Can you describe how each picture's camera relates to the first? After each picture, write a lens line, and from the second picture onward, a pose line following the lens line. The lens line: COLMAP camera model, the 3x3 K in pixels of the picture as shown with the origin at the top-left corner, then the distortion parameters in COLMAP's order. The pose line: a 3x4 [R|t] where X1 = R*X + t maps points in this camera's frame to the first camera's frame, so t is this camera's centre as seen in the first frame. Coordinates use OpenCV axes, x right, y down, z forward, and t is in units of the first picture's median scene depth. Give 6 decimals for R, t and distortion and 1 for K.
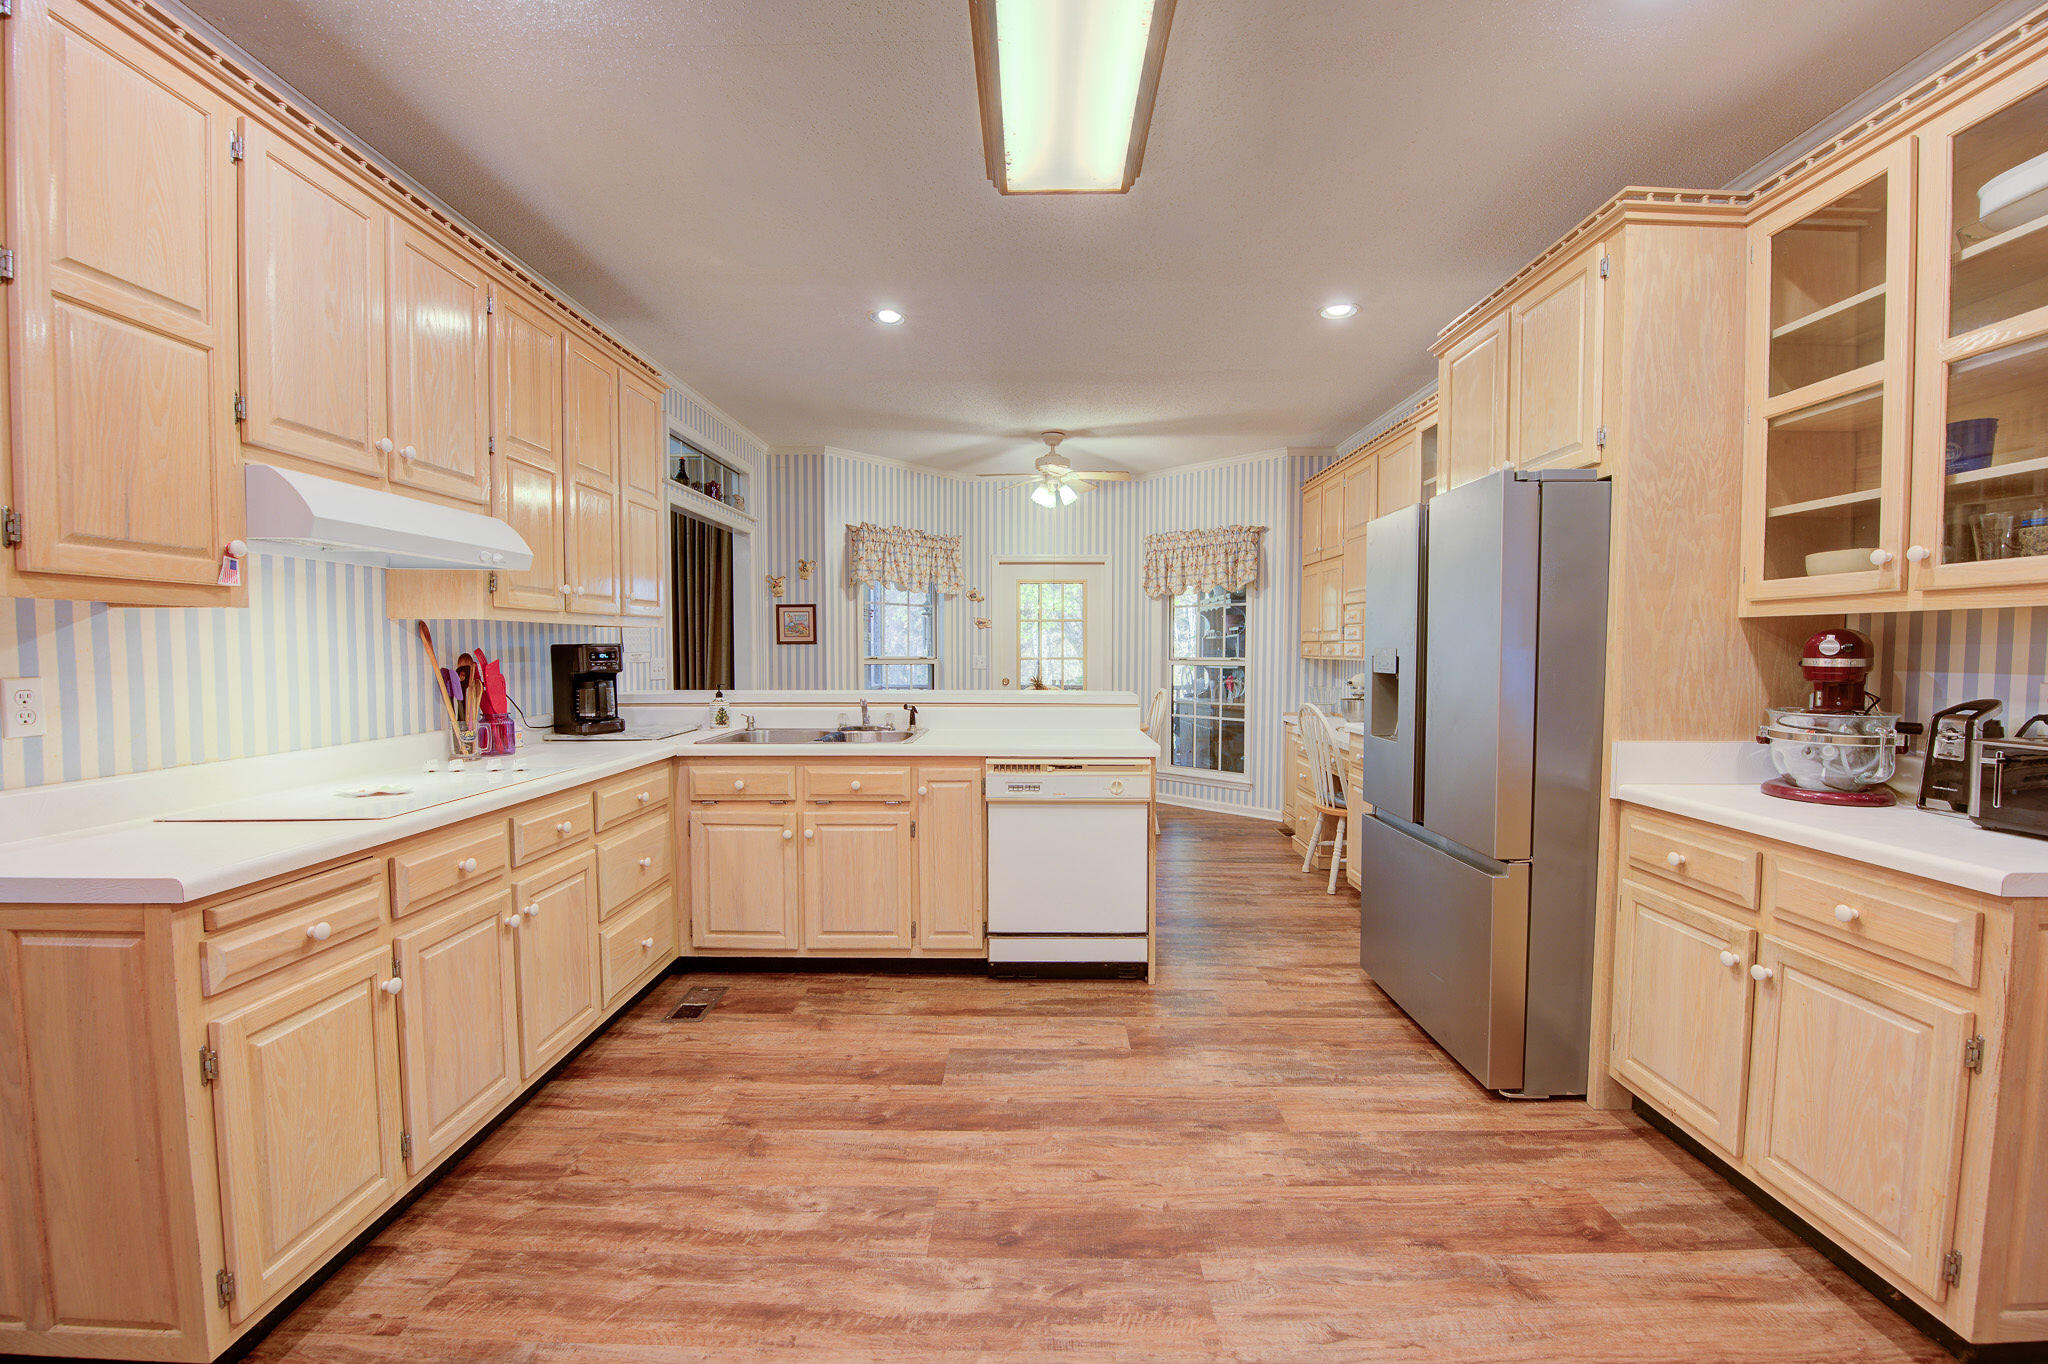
lens RADIAL K [[819.2, 0, 1035.2], [0, 819.2, 686.7], [0, 0, 1]] dist [-0.023905, -0.002461]
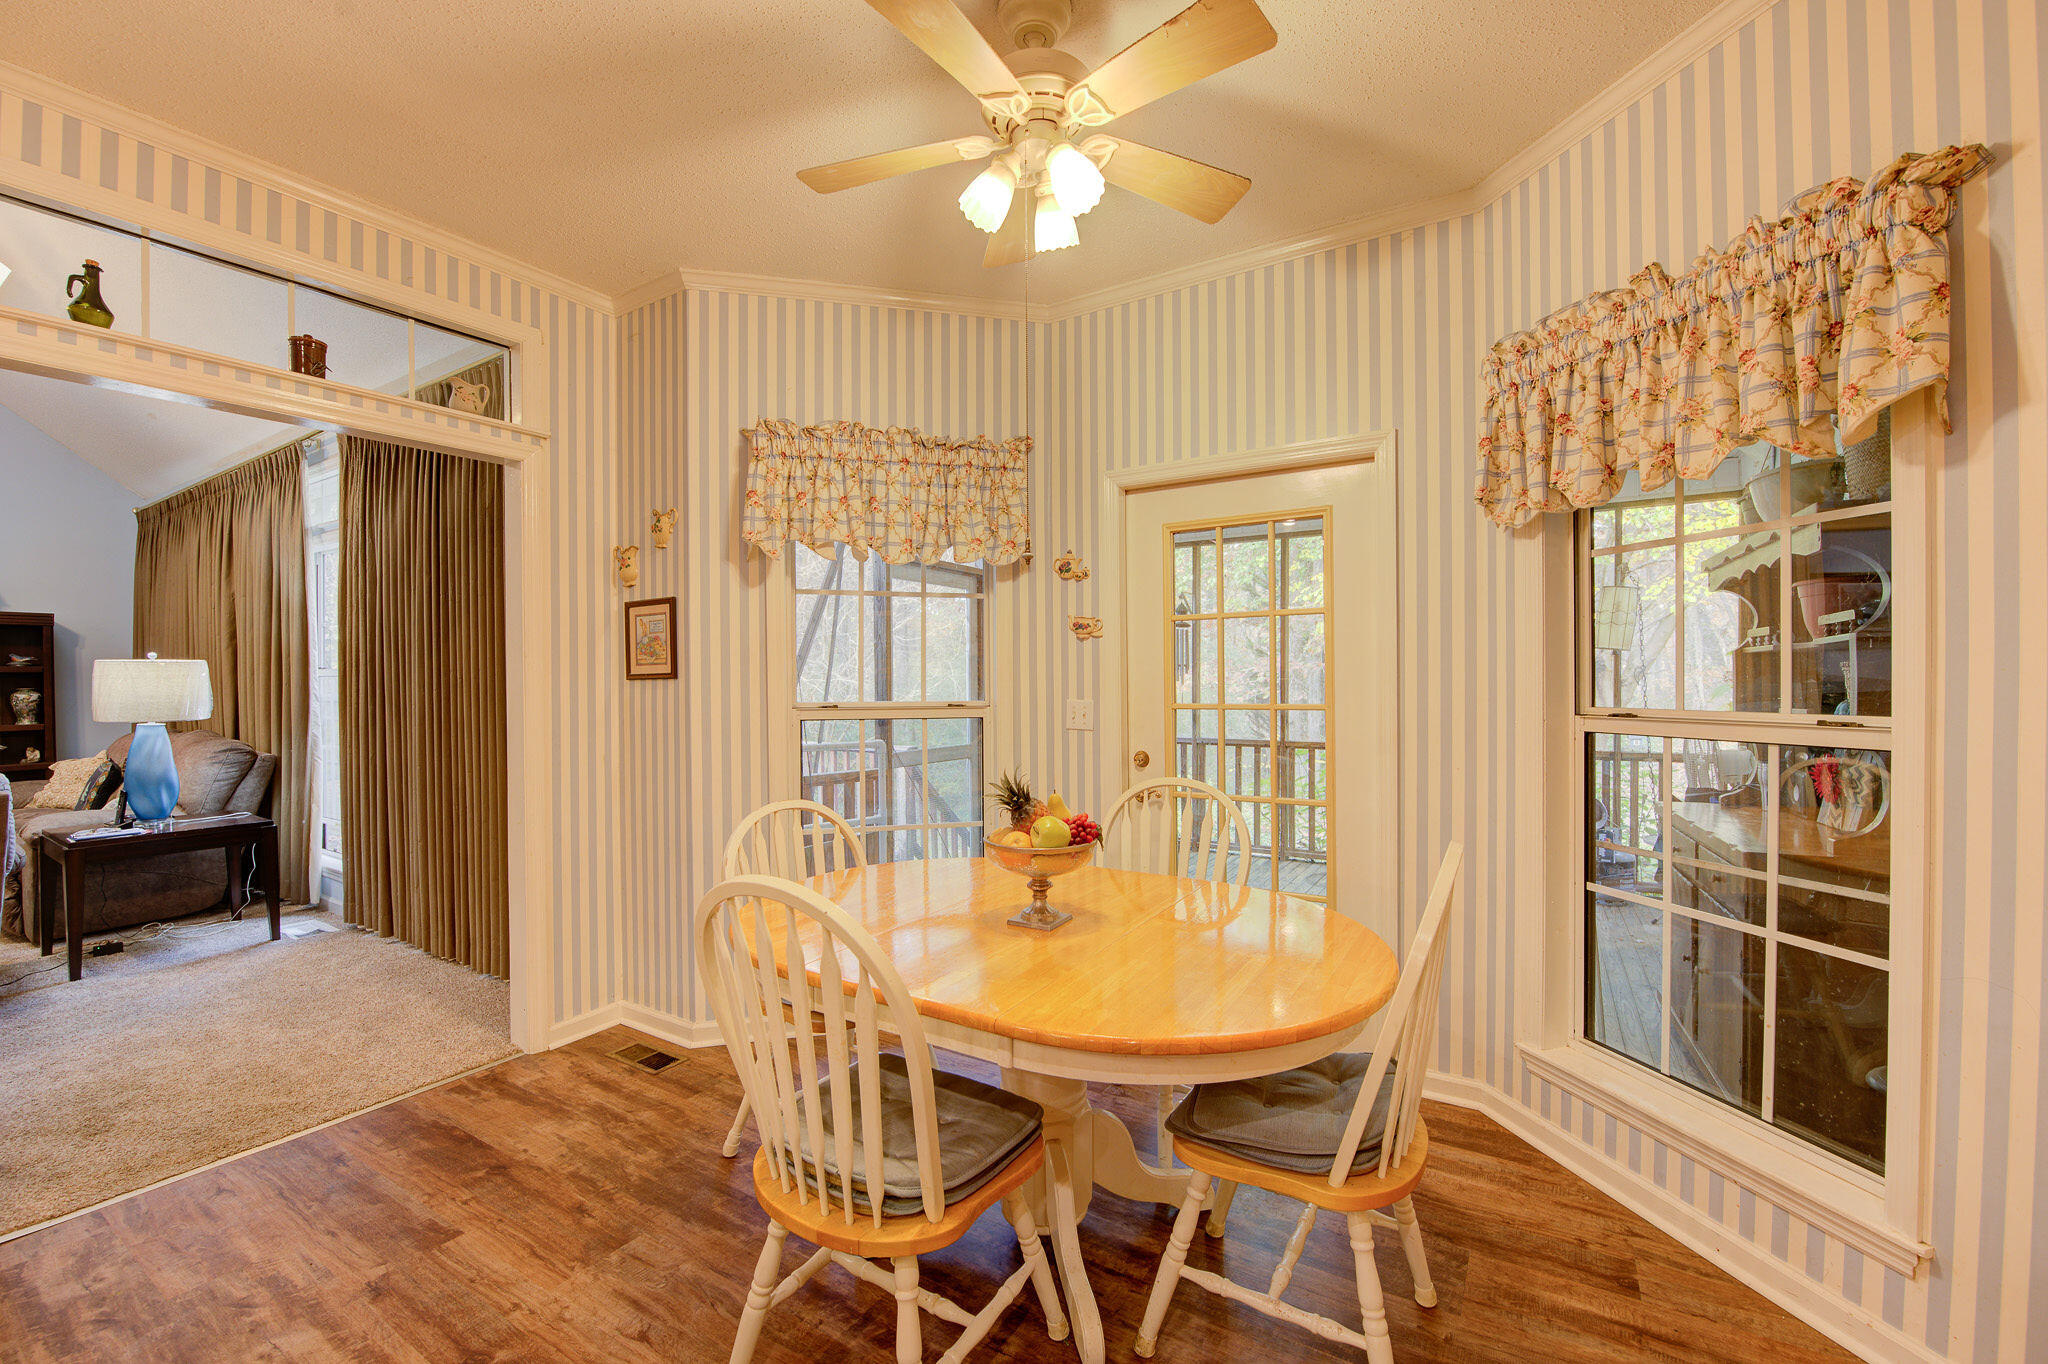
lens RADIAL K [[842.9, 0, 1026.8], [0, 842.9, 685.2], [0, 0, 1]] dist [-0.023461, -0.000317]
pose [[0.850721, -0.004303, -0.525599, 0.365617], [-0.015974, 0.999293, -0.034036, -0.072791], [0.525374, 0.037351, 0.850051, 1.444506]]
